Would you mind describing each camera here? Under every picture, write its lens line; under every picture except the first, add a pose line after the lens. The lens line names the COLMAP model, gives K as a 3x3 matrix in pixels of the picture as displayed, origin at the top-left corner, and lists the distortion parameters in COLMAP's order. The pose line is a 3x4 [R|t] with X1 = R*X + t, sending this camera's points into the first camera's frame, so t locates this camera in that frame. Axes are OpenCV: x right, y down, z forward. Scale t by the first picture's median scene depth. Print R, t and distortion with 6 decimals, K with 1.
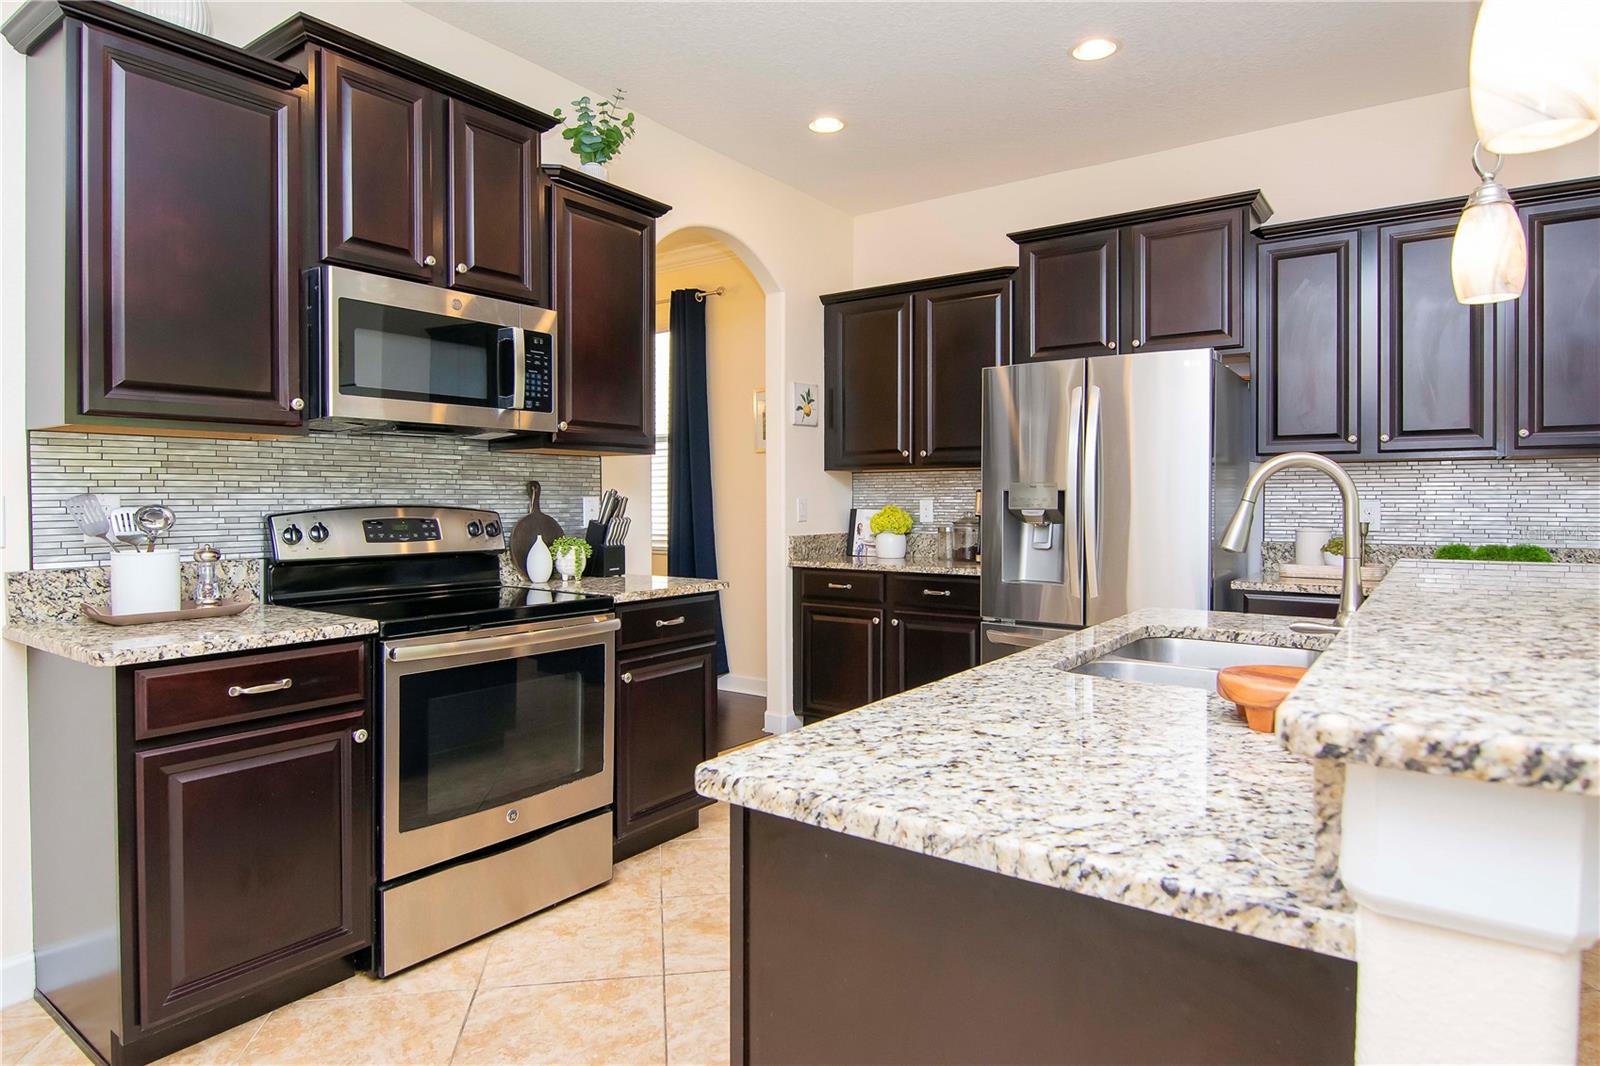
lens RADIAL K [[919.7, 0, 799.6], [0, 919.7, 510.1], [0, 0, 1]] dist [-0.007016, -0.002362]
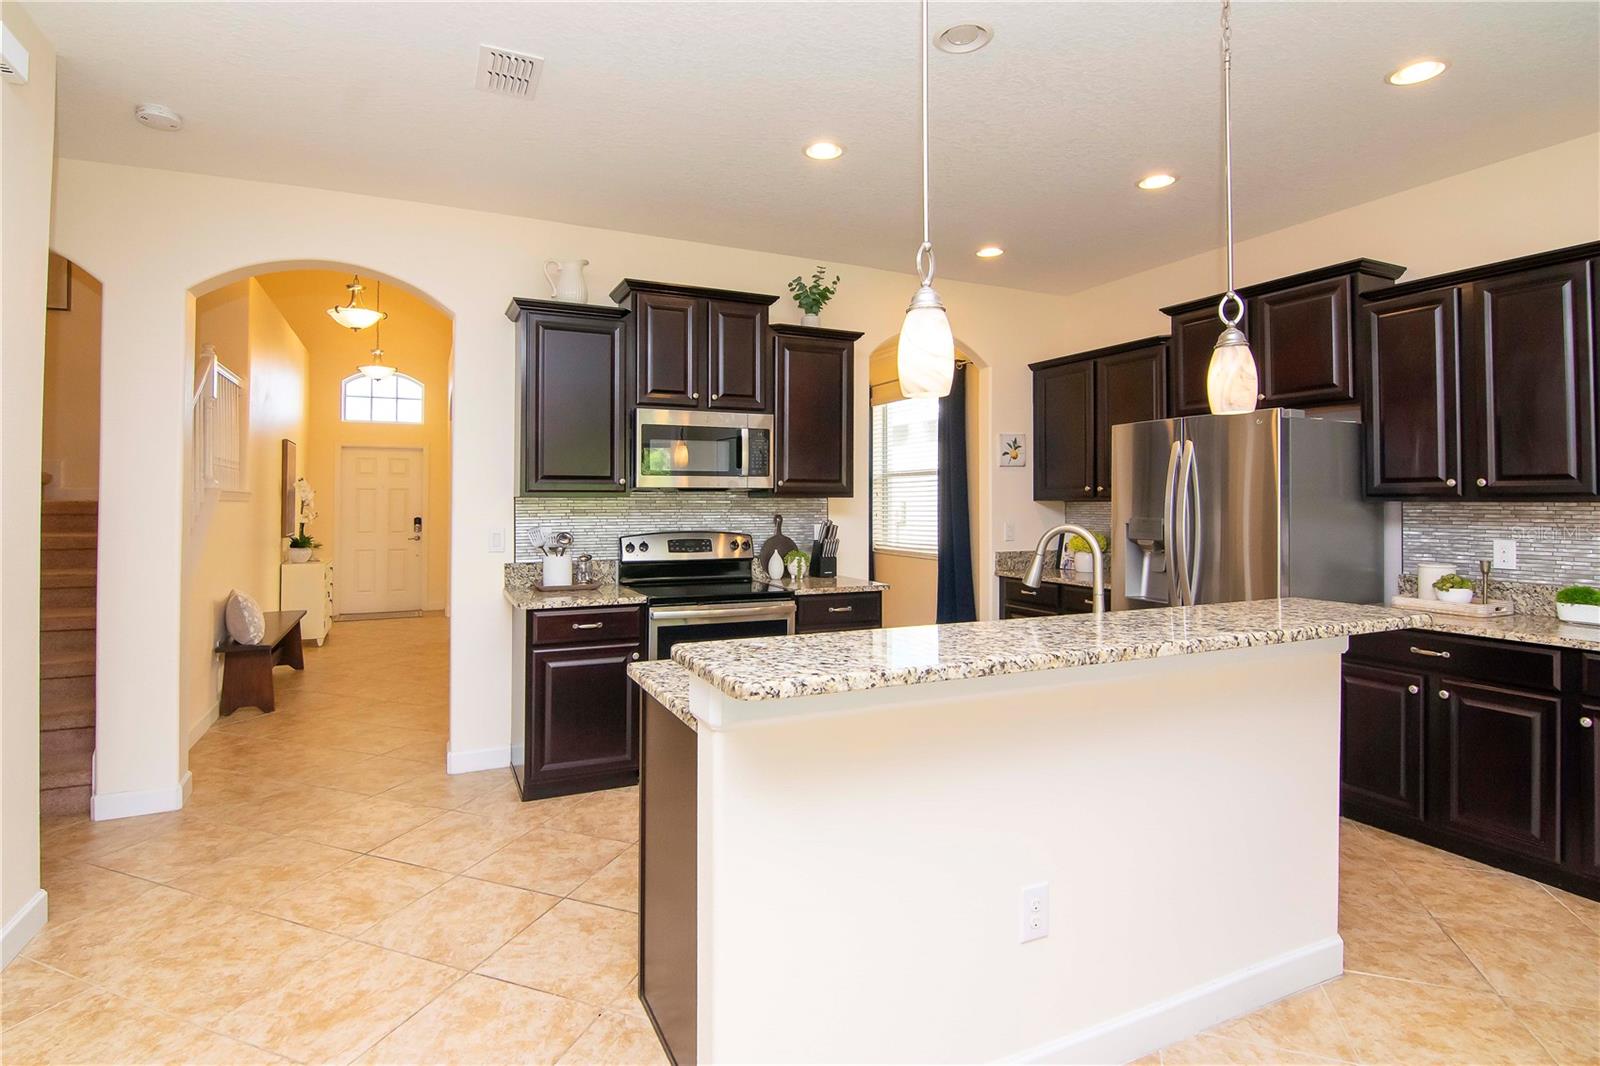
lens RADIAL K [[803.6, 0, 771.4], [0, 803.6, 486.4], [0, 0, 1]] dist [0.000763, -0.008639]
pose [[0.865631, -0.007002, -0.500634, 0.466338], [-0.008245, 0.999567, -0.028236, -0.048854], [0.500615, 0.028569, 0.865199, -0.249149]]
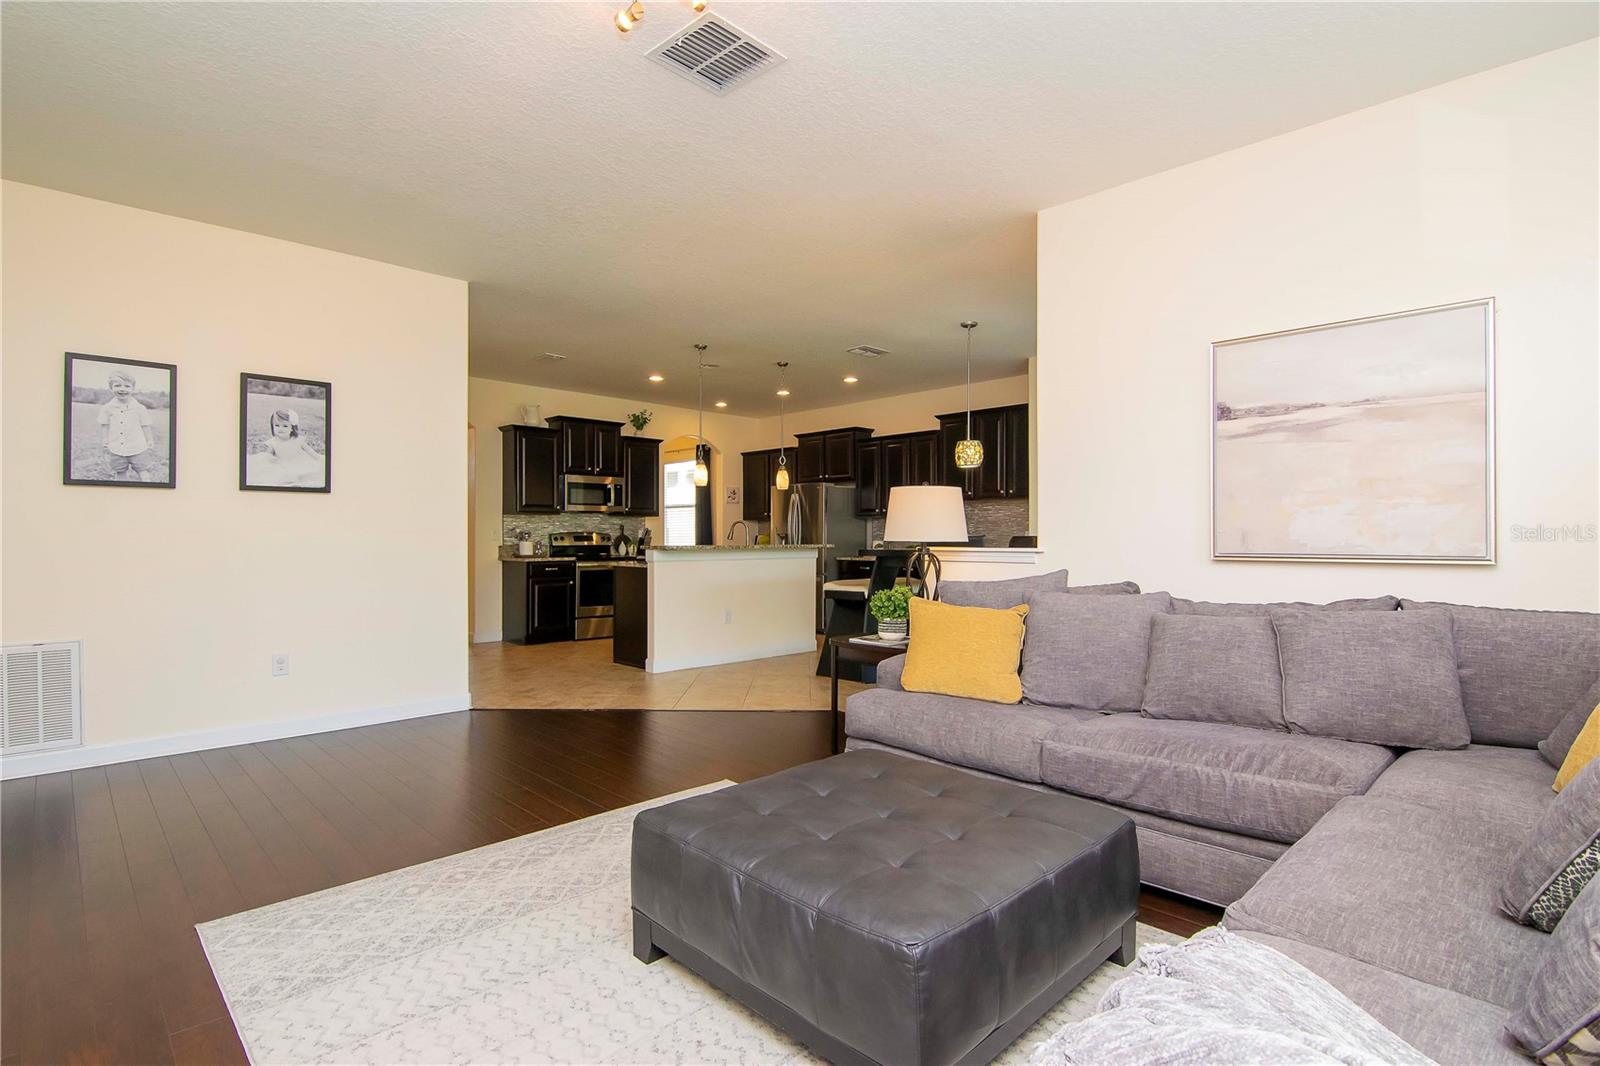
lens RADIAL K [[789.6, 0, 800.0], [0, 789.6, 533.0], [0, 0, 1]] dist [-0.014616, -0.005393]
pose [[0.984649, -0.000812, -0.174546, 0.983707], [-0.002288, 0.999843, -0.017557, 0.052524], [0.174533, 0.017687, 0.984493, -1.978548]]
